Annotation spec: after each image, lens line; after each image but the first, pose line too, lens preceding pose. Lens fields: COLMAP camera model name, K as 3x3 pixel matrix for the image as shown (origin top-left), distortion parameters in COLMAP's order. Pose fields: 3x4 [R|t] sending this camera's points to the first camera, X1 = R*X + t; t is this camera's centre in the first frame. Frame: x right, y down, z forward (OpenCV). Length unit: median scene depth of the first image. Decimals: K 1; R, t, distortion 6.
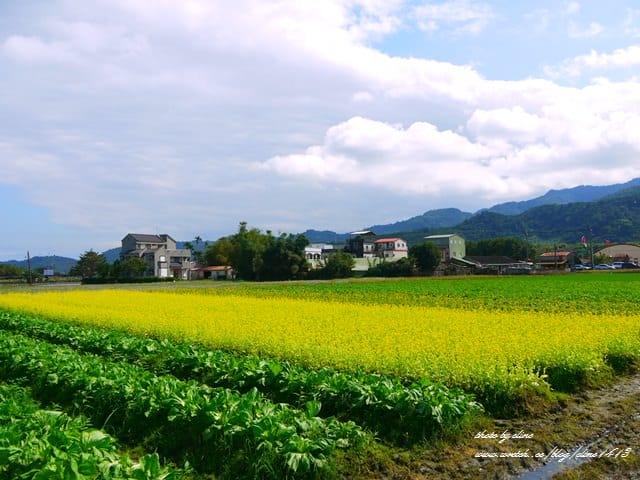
lens RADIAL K [[534.4, 0, 324.0], [0, 534.4, 237.9], [0, 0, 1]] dist [-0.016191, -0.002577]
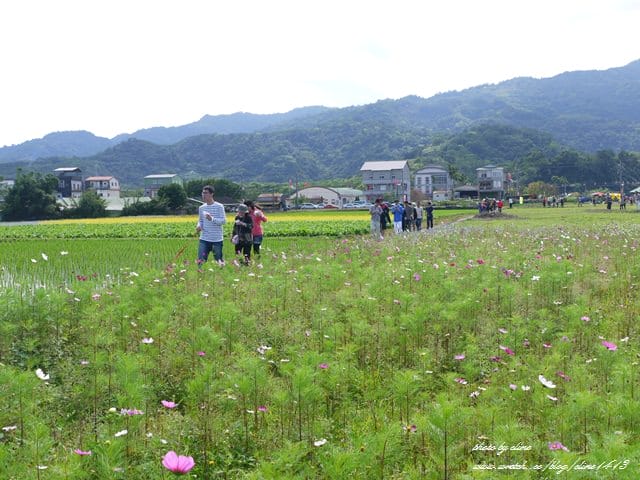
lens RADIAL K [[712.3, 0, 320.7], [0, 712.3, 239.2], [0, 0, 1]] dist [-0.031002, 0.000000]
pose [[0.839966, -0.025020, 0.542061, -0.261046], [-0.027156, 0.995747, 0.088041, -0.010865], [-0.541958, -0.088672, 0.835714, -0.279224]]
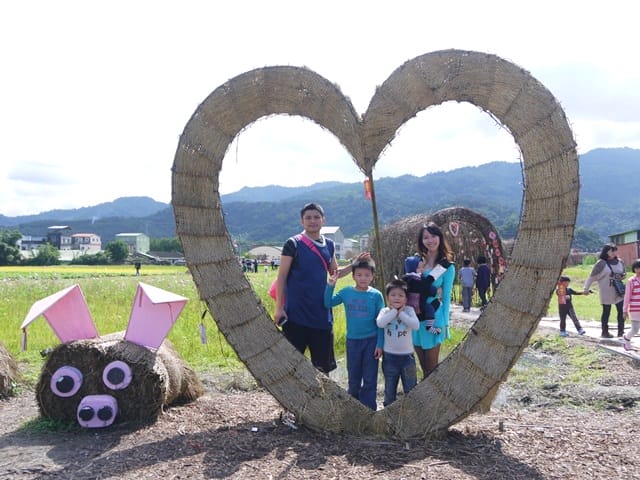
lens RADIAL K [[580.3, 0, 323.3], [0, 580.3, 241.5], [0, 0, 1]] dist [-0.018976, -0.013088]
pose [[0.859260, 0.039991, 0.509974, -0.086831], [-0.051642, 0.998628, 0.008702, -0.022911], [-0.508927, -0.033813, 0.860146, -0.411301]]
